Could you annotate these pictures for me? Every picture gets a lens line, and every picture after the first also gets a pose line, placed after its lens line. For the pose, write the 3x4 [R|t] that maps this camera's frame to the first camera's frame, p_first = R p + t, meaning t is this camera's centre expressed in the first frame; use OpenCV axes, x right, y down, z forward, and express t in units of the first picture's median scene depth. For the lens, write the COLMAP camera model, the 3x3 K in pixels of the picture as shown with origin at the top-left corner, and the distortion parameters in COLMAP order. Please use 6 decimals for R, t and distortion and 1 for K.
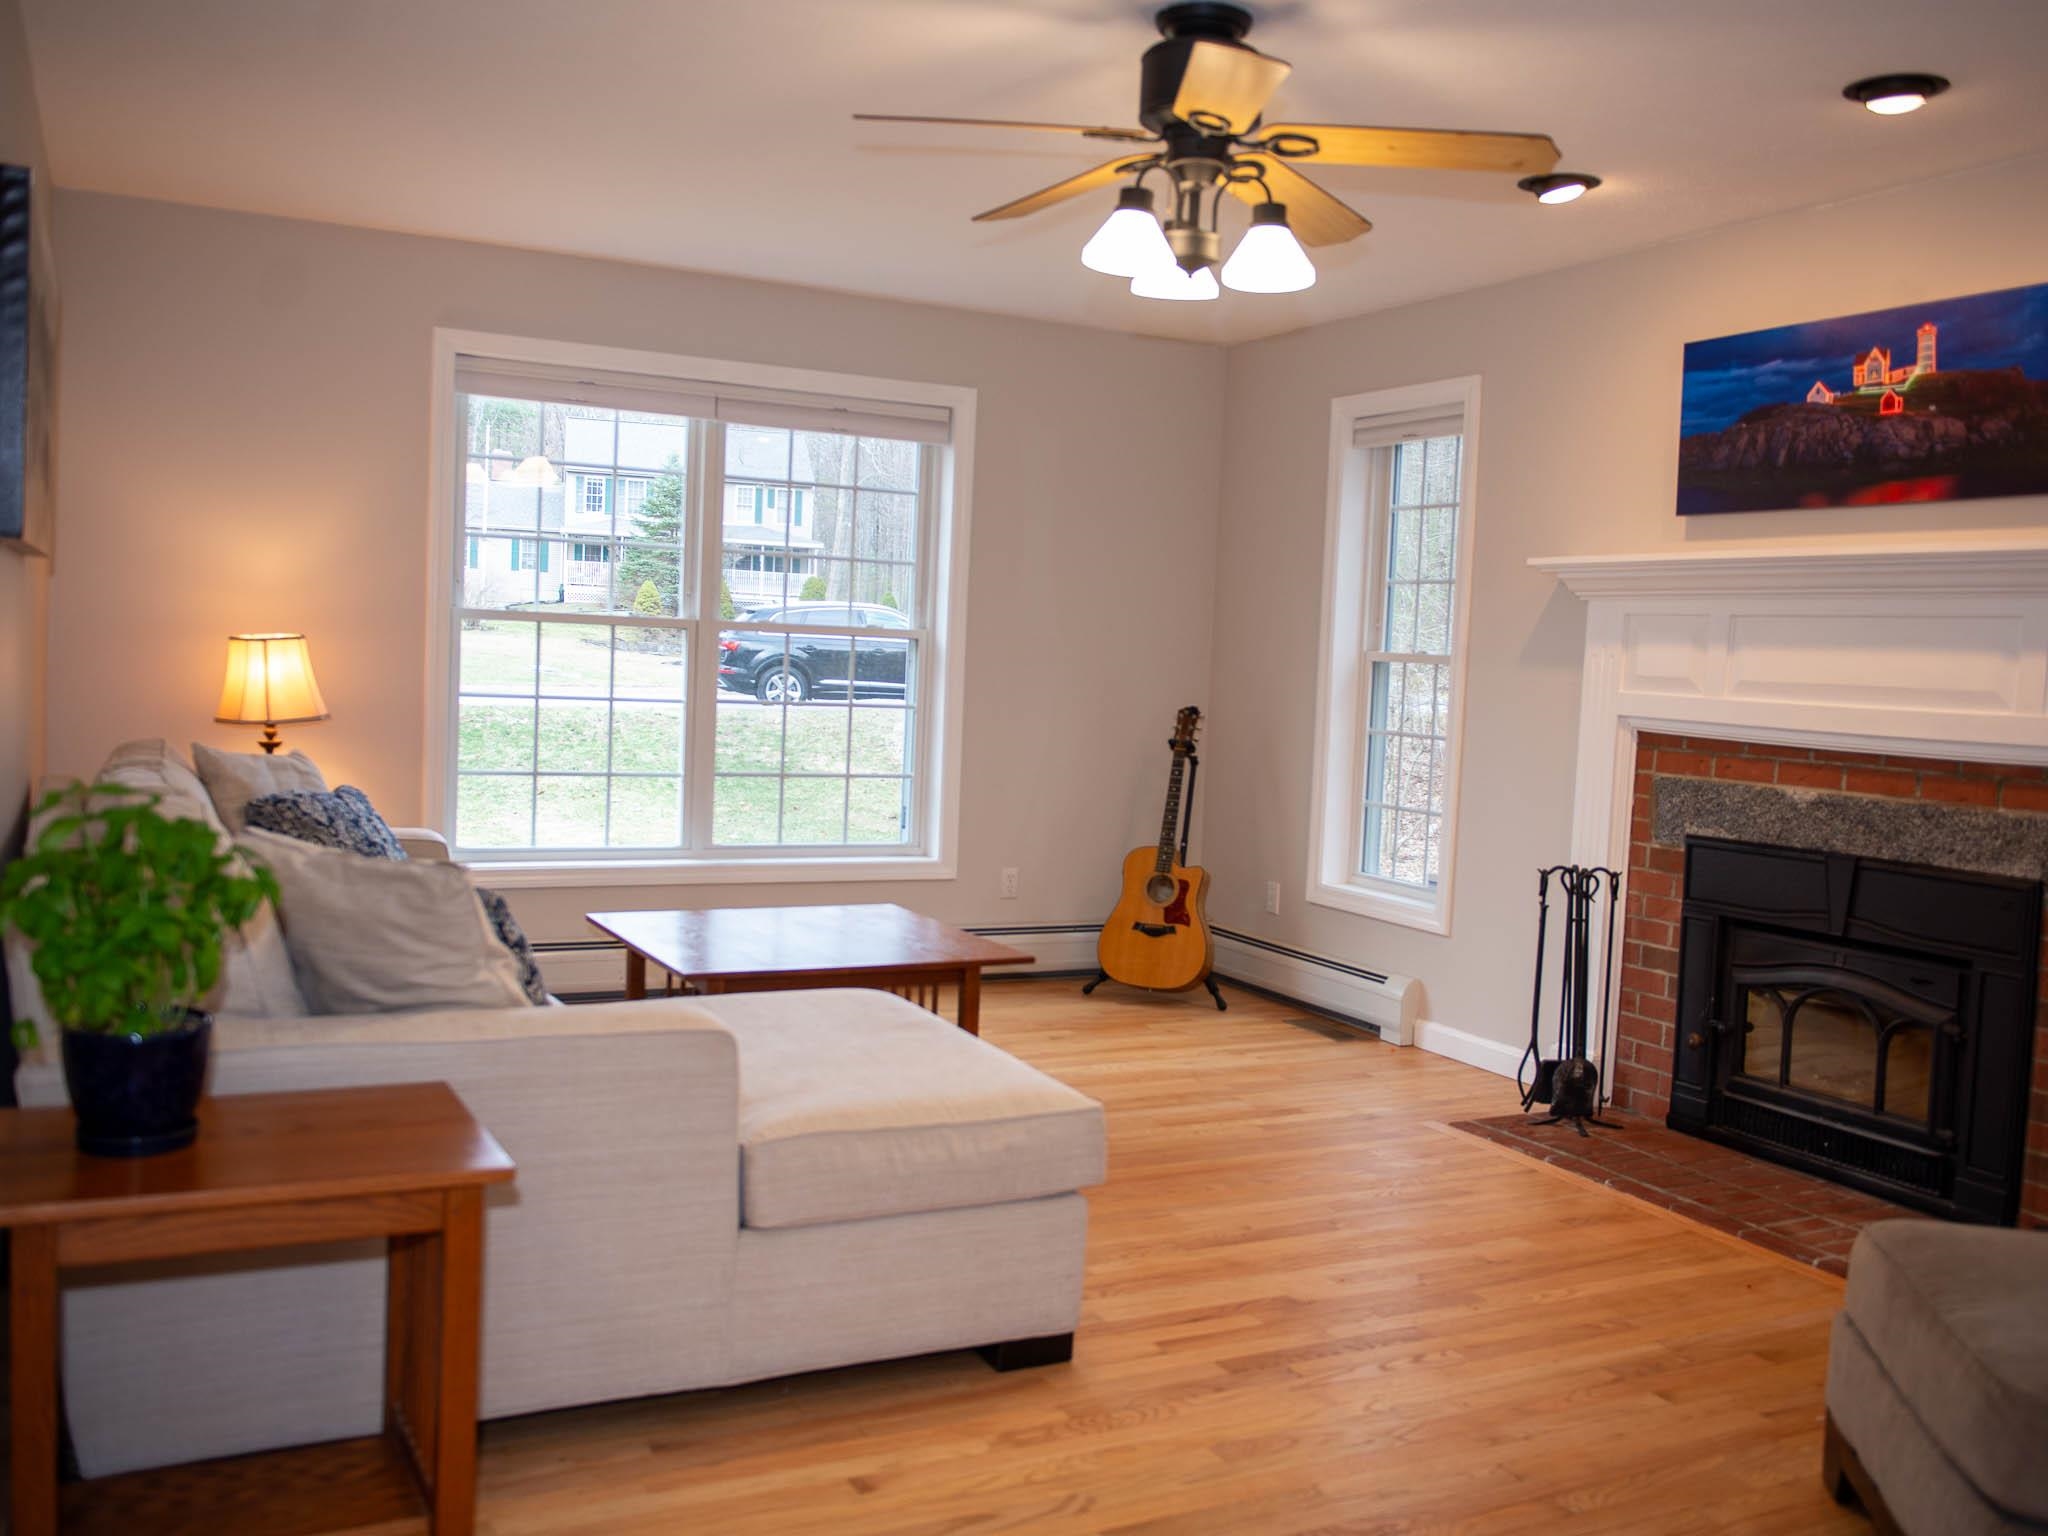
lens RADIAL K [[1785.3, 0, 1055.1], [0, 1785.3, 774.3], [0, 0, 1]] dist [-0.024026, -0.010276]
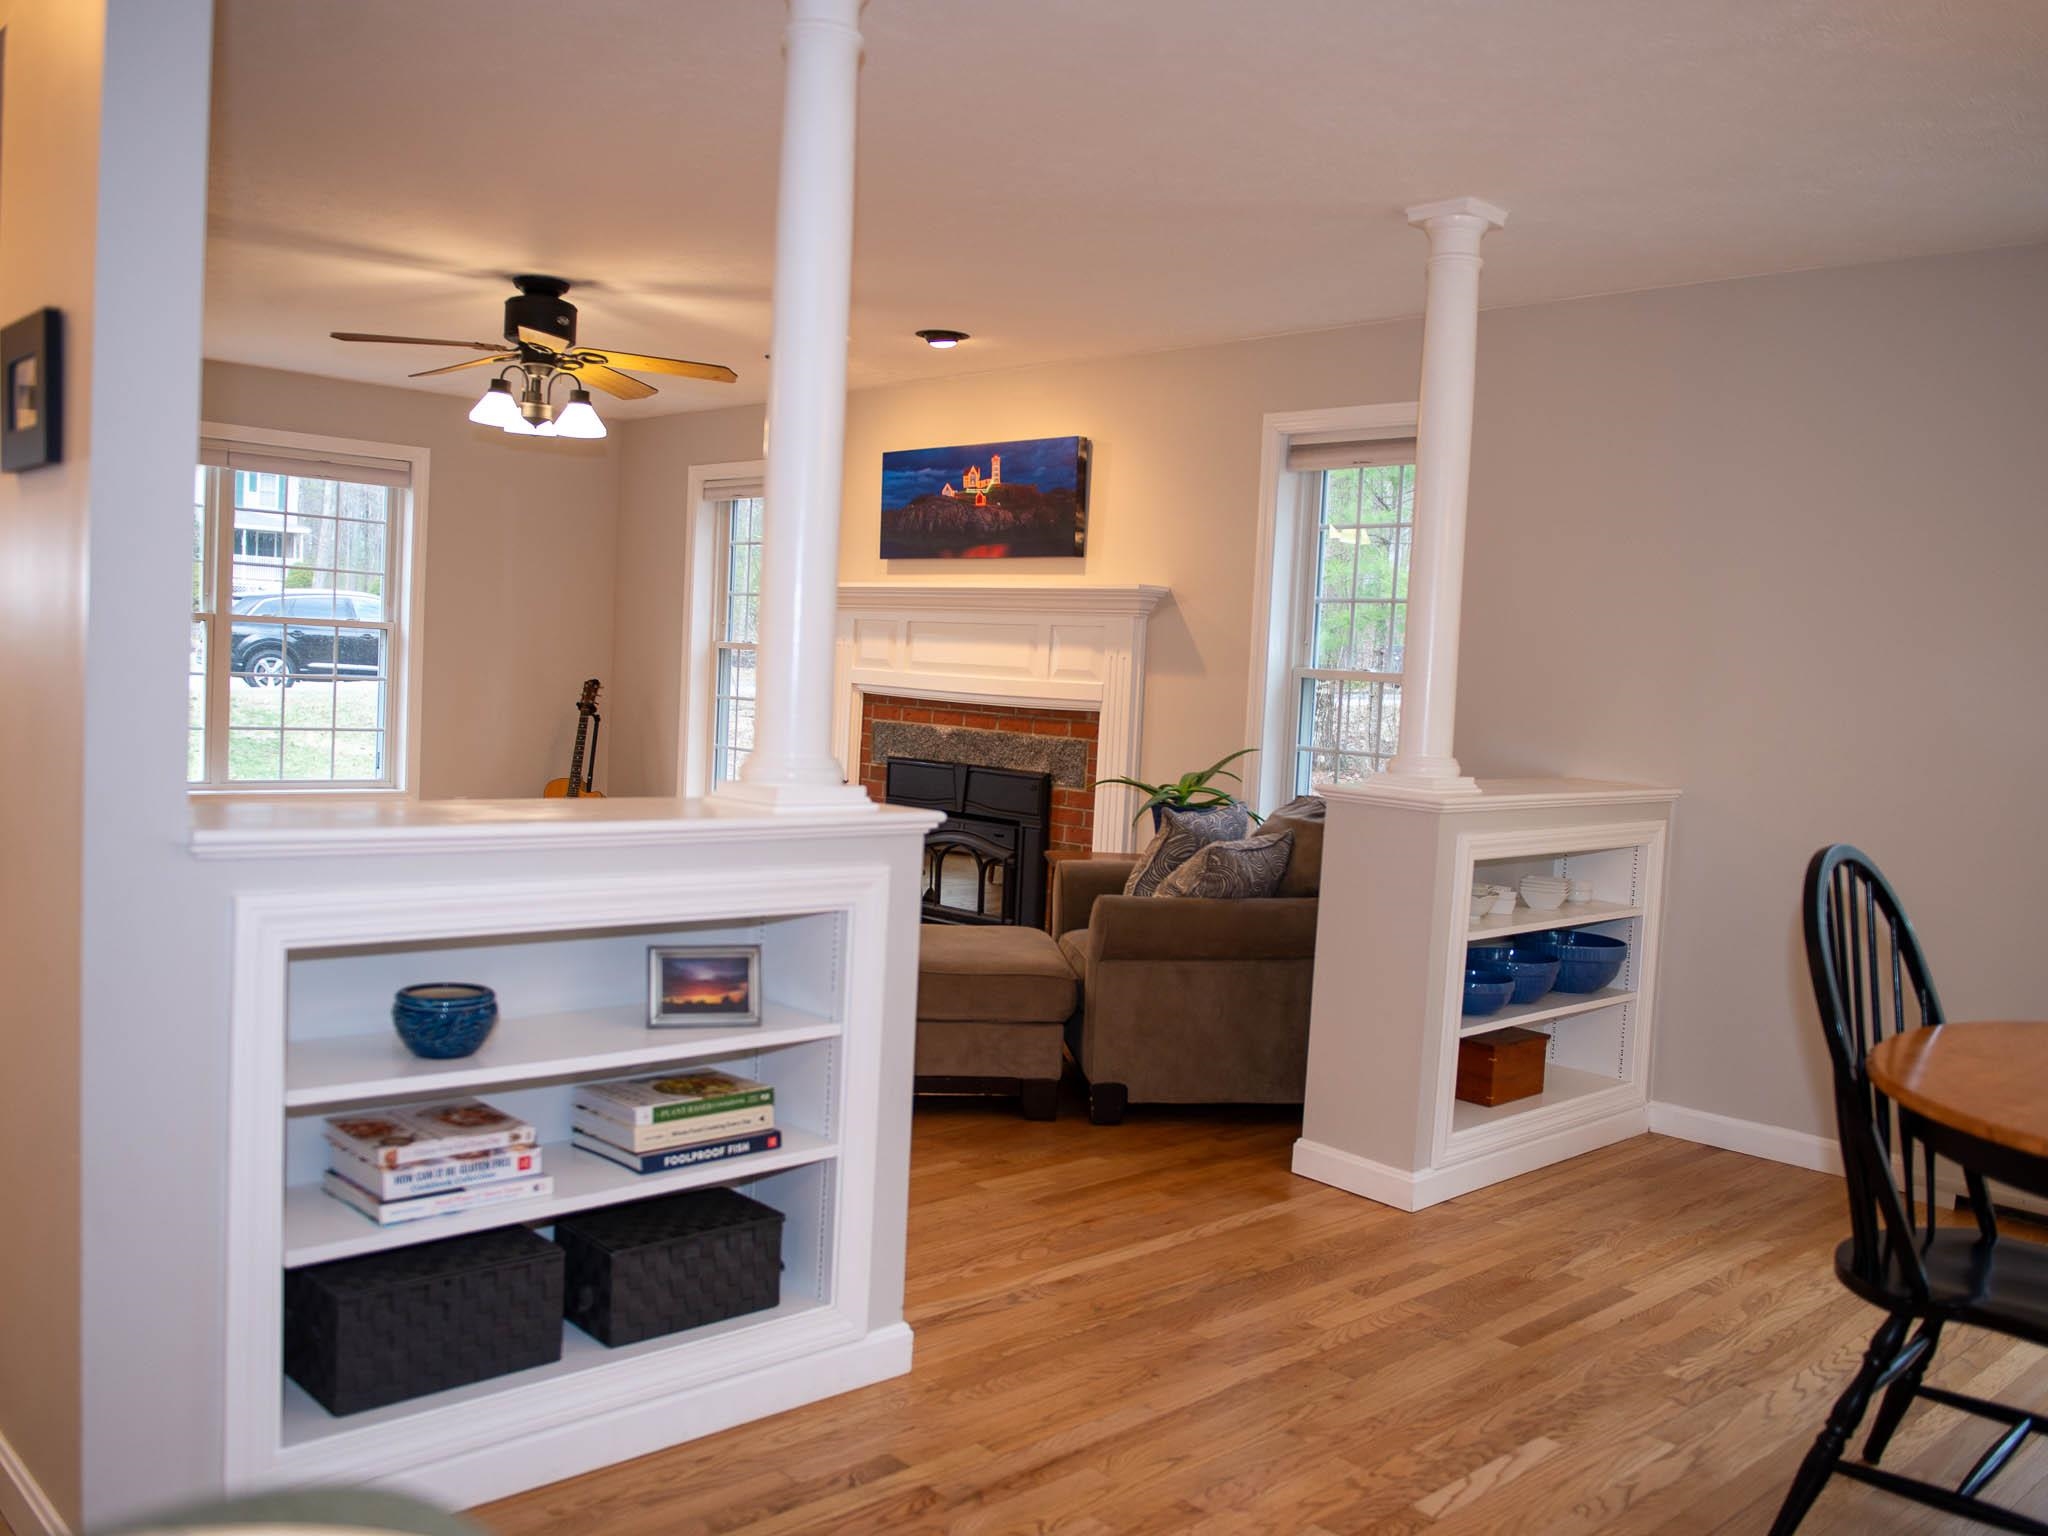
lens RADIAL K [[1704.0, 0, 1038.1], [0, 1704.0, 774.2], [0, 0, 1]] dist [-0.017001, -0.010224]
pose [[0.962253, -0.011060, 0.271933, 0.069775], [0.008329, 0.999903, 0.011195, 0.036310], [-0.272030, -0.008508, 0.962251, -0.568686]]
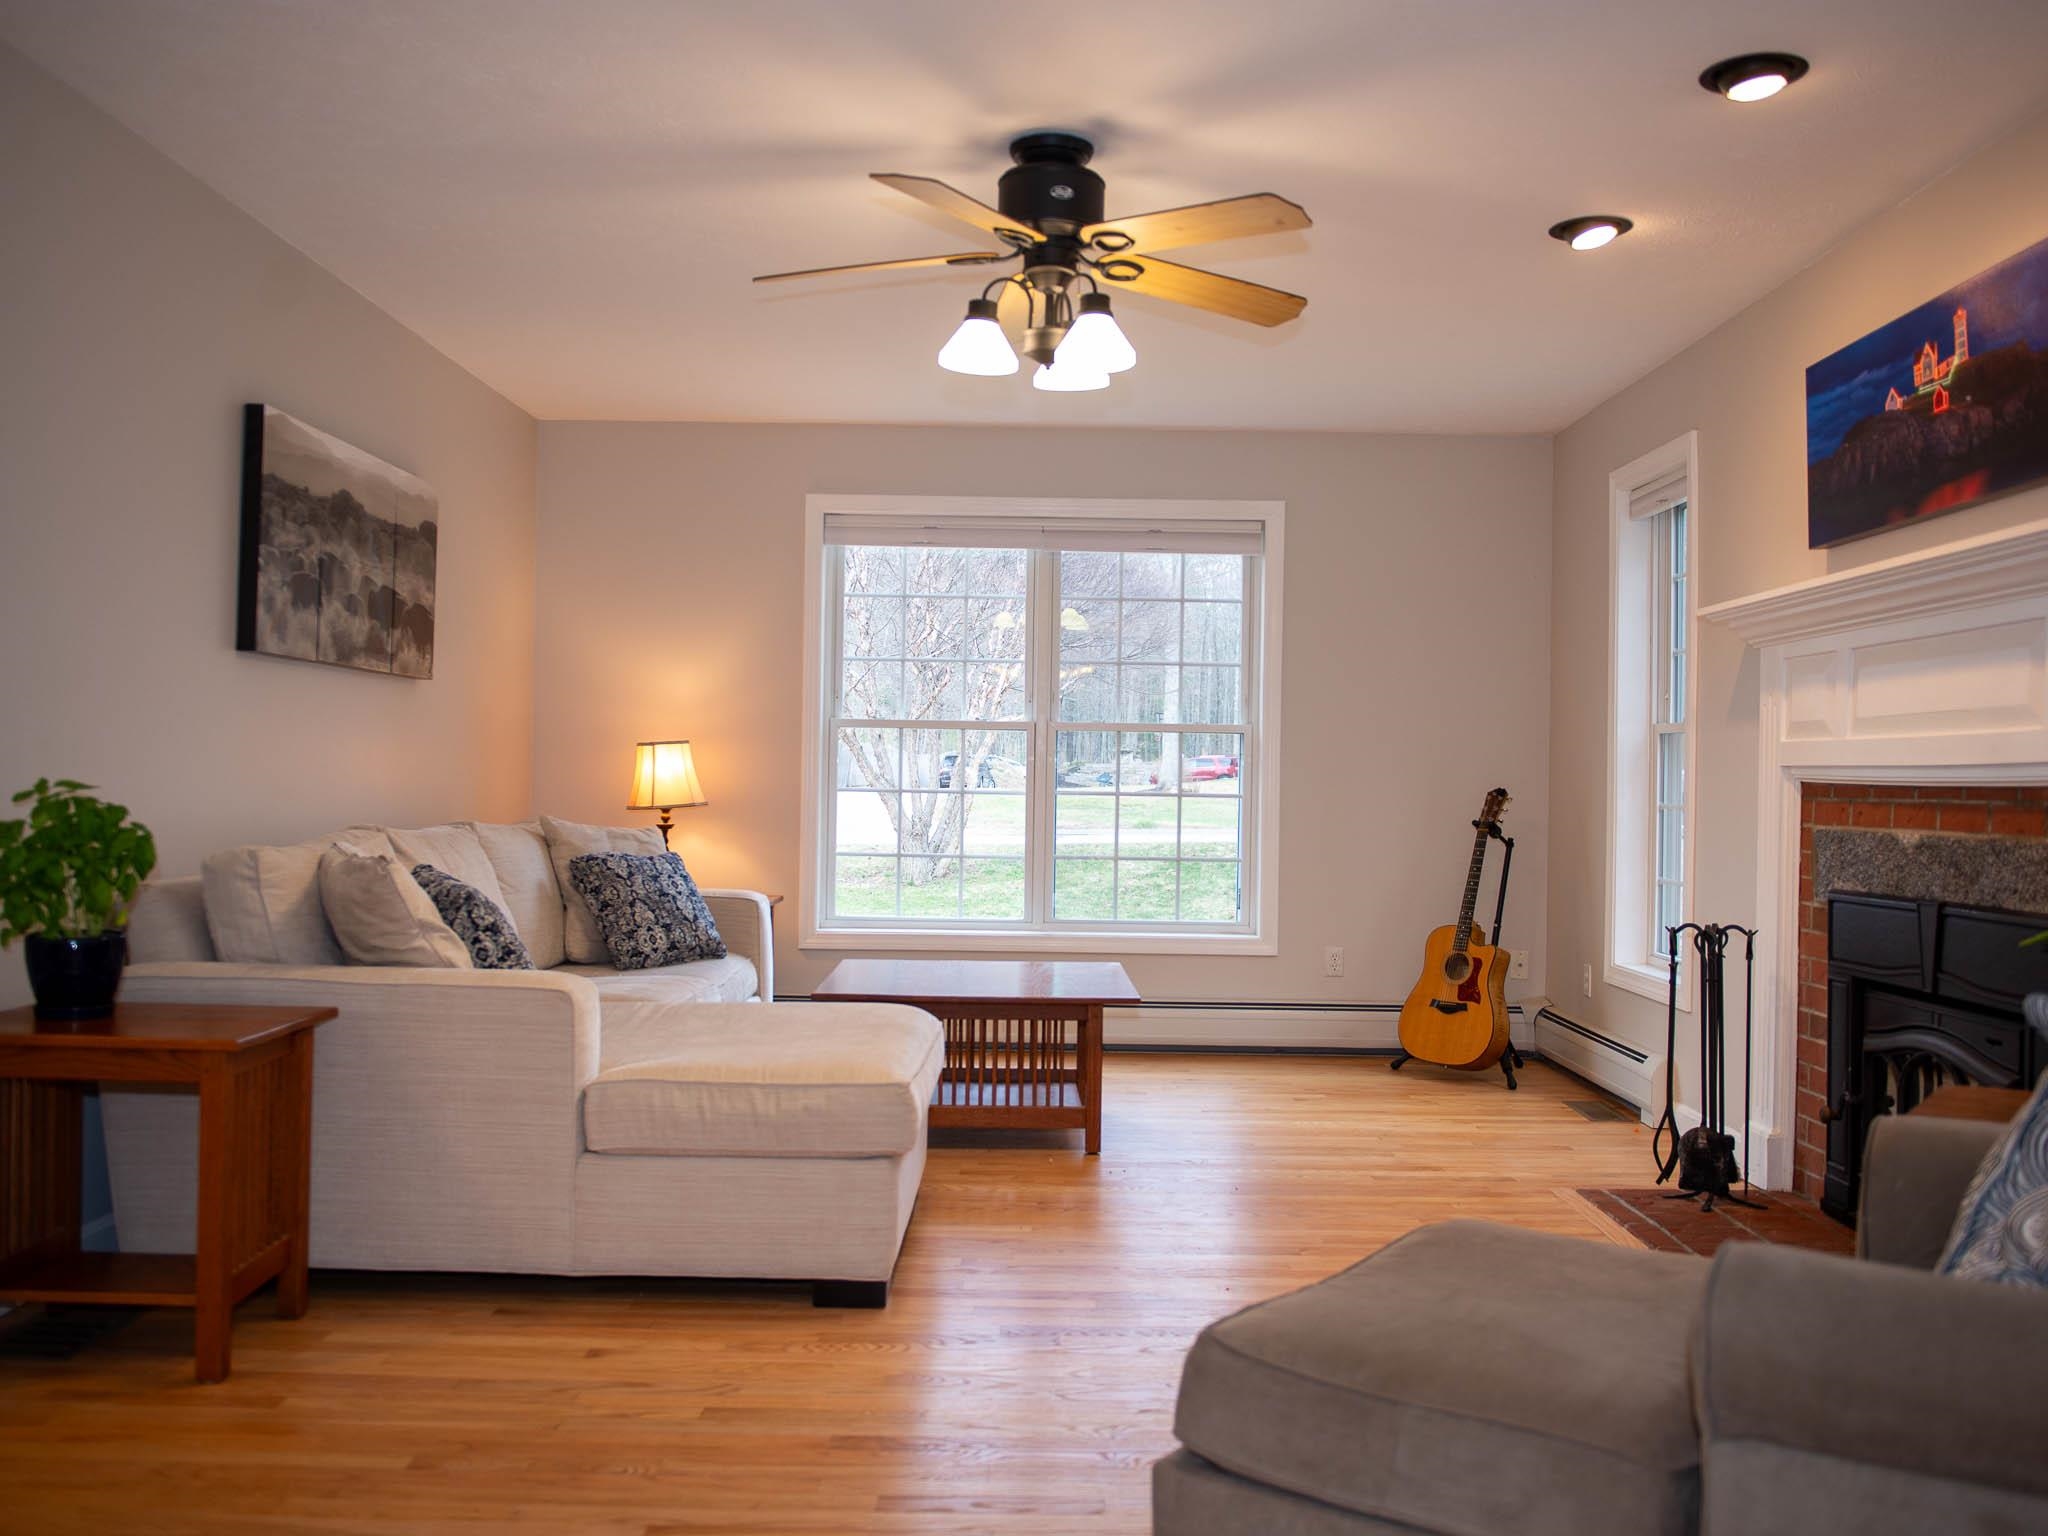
lens RADIAL K [[1713.5, 0, 1053.6], [0, 1713.5, 774.8], [0, 0, 1]] dist [-0.035953, -0.003063]
pose [[0.889684, -0.031750, -0.455471, 0.429805], [-0.007574, 0.996416, -0.084251, 0.055558], [0.456513, 0.078407, 0.886255, 0.035726]]
